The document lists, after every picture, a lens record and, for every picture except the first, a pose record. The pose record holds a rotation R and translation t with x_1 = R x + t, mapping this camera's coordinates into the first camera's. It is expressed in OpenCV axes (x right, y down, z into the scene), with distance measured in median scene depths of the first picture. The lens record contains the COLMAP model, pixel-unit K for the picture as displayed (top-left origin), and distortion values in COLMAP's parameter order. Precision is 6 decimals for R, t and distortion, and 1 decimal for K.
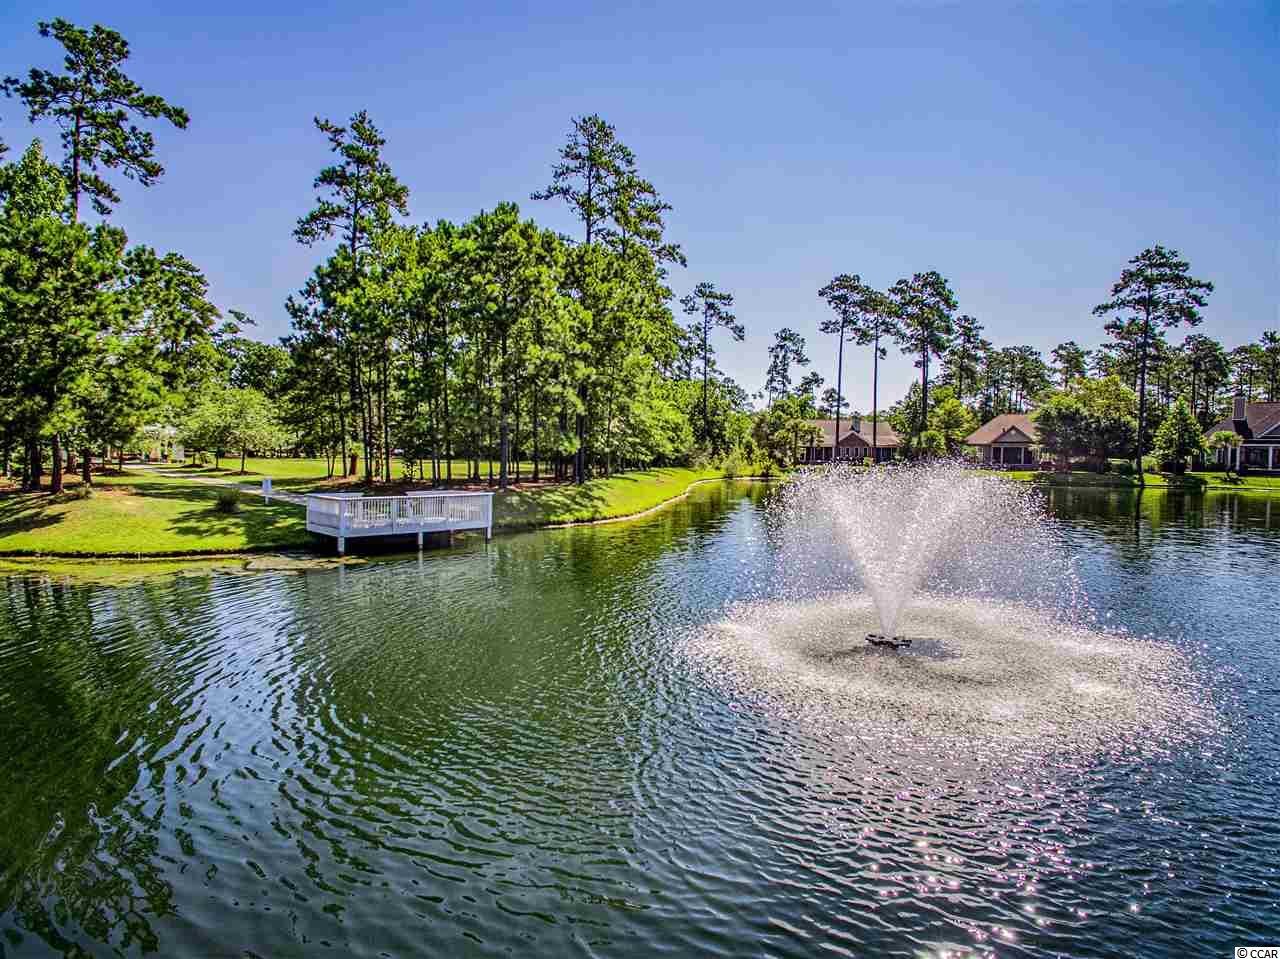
lens RADIAL K [[725.4, 0, 625.3], [0, 725.4, 481.4], [0, 0, 1]] dist [0.004091, 0.001104]
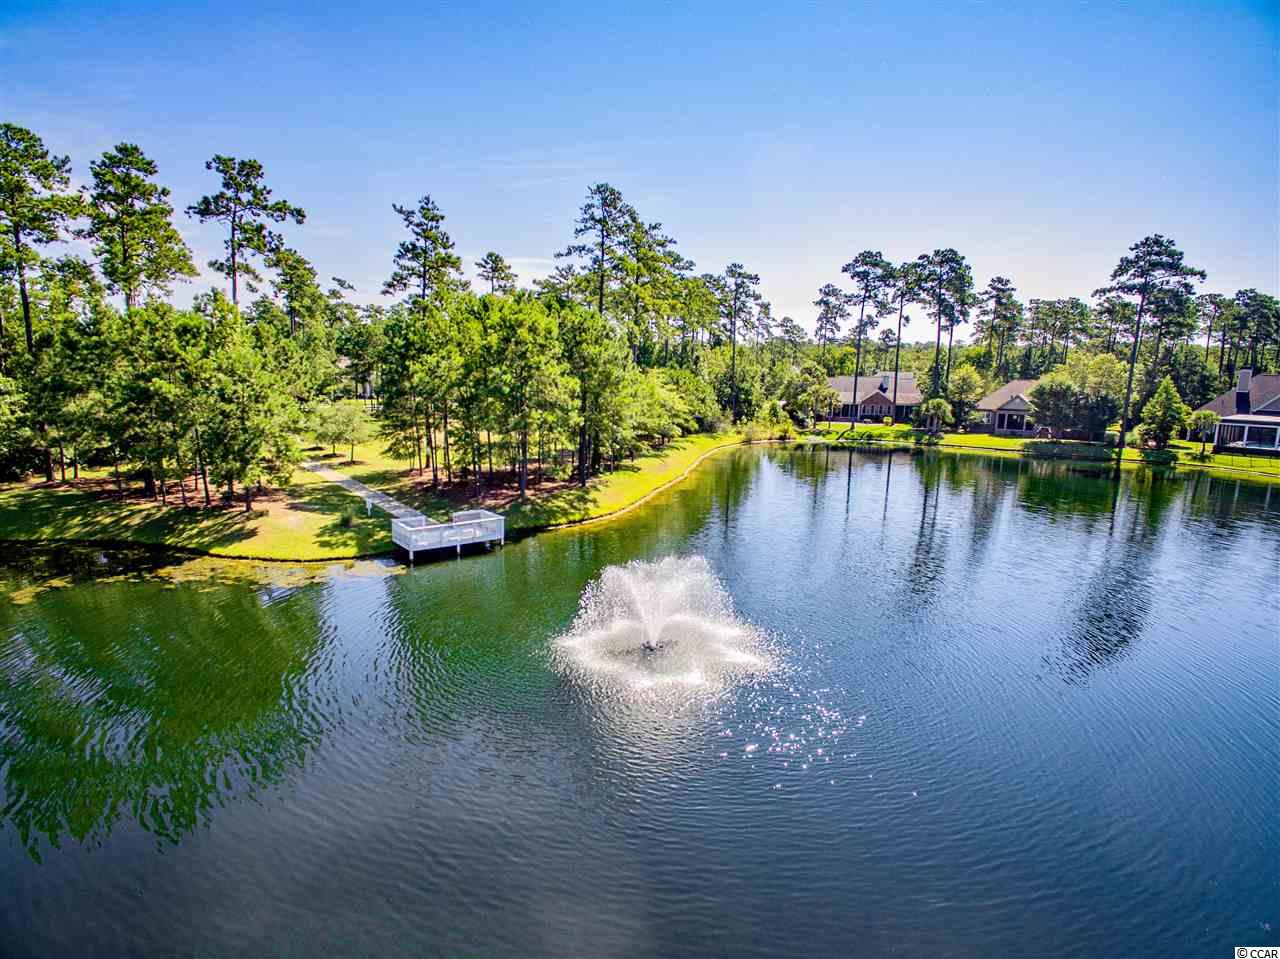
lens RADIAL K [[725.4, 0, 625.3], [0, 725.4, 481.4], [0, 0, 1]] dist [0.004091, 0.001104]
pose [[0.992491, 0.022806, -0.120169, 0.166852], [-0.007312, 0.991769, 0.127833, -0.165365], [0.122095, -0.125995, 0.984489, -0.321696]]
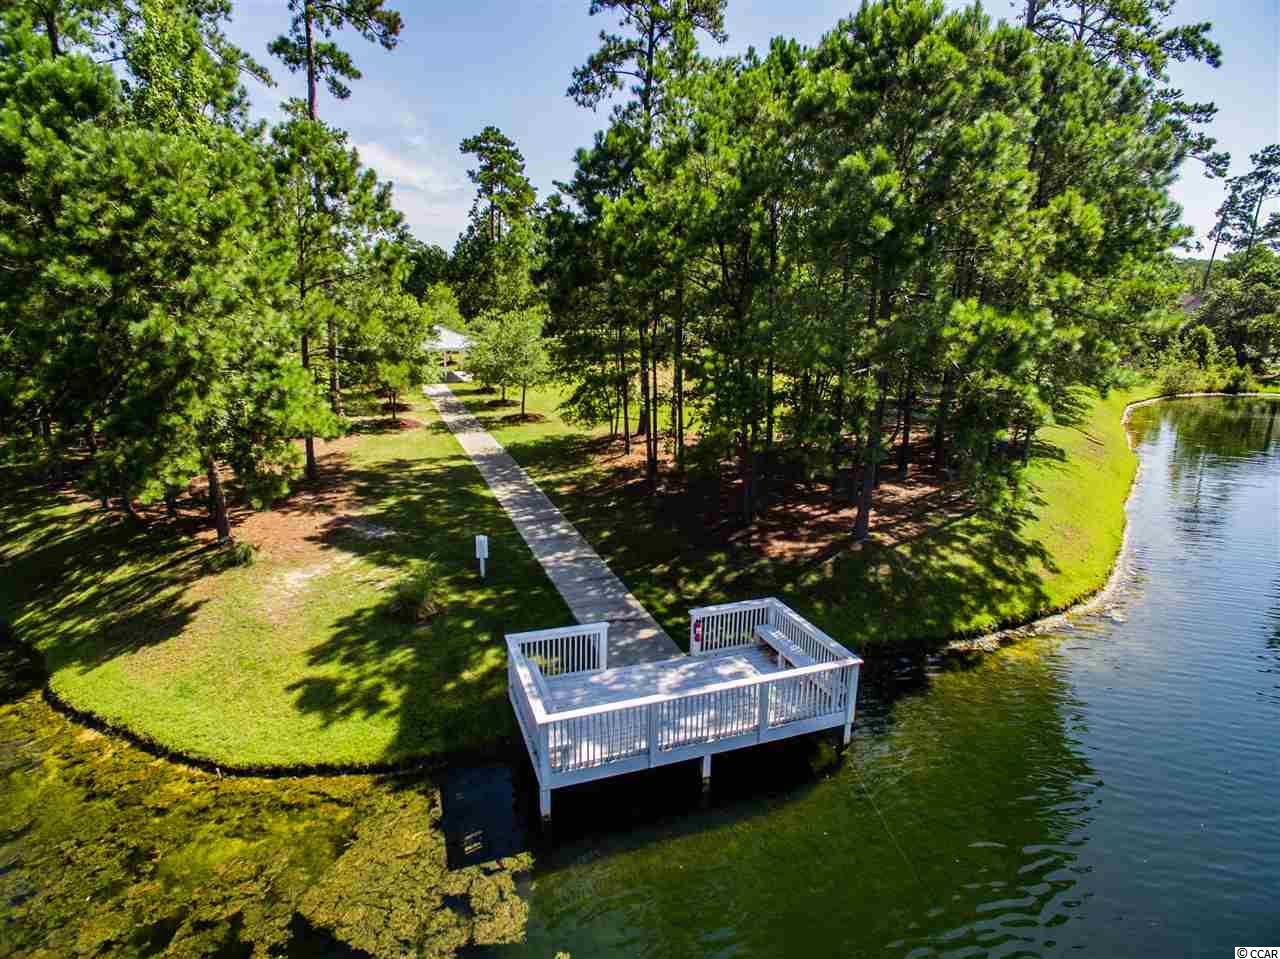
lens RADIAL K [[695.2, 0, 638.7], [0, 695.2, 476.1], [0, 0, 1]] dist [0.009461, -0.000131]
pose [[0.914758, 0.092862, -0.393185, -0.092187], [-0.008966, 0.977651, 0.210041, -0.119910], [0.403903, -0.188612, 0.895147, 0.348108]]
